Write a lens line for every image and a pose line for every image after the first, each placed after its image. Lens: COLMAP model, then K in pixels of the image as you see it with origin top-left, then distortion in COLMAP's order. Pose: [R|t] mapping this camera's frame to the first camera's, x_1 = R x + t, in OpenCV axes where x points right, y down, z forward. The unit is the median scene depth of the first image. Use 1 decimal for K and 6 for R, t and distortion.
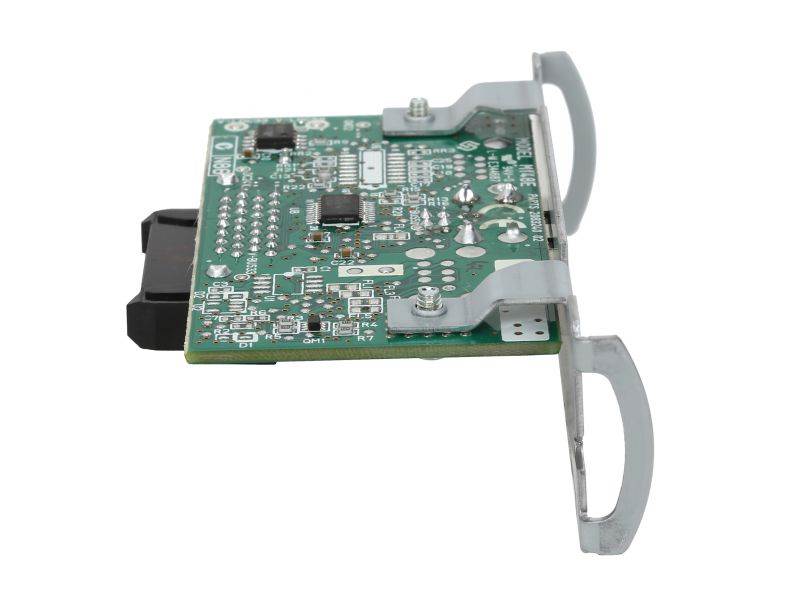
lens RADIAL K [[3310.2, 0, 393.1], [0, 3310.2, 299.9], [0, 0, 1]] dist [0.371179, 0.000000]
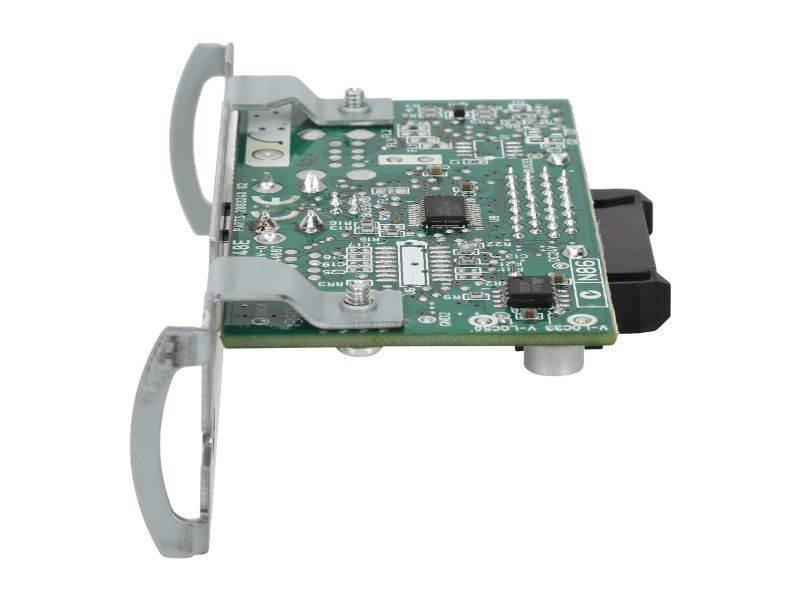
lens RADIAL K [[3310.2, 0, 395.2], [0, 3310.2, 300.4], [0, 0, 1]] dist [0.371179, 0.000000]
pose [[-0.999529, 0.030159, 0.005720, -0.006460], [0.024860, 0.686009, 0.727168, -0.704172], [0.018007, 0.726968, -0.686436, 1.683752]]
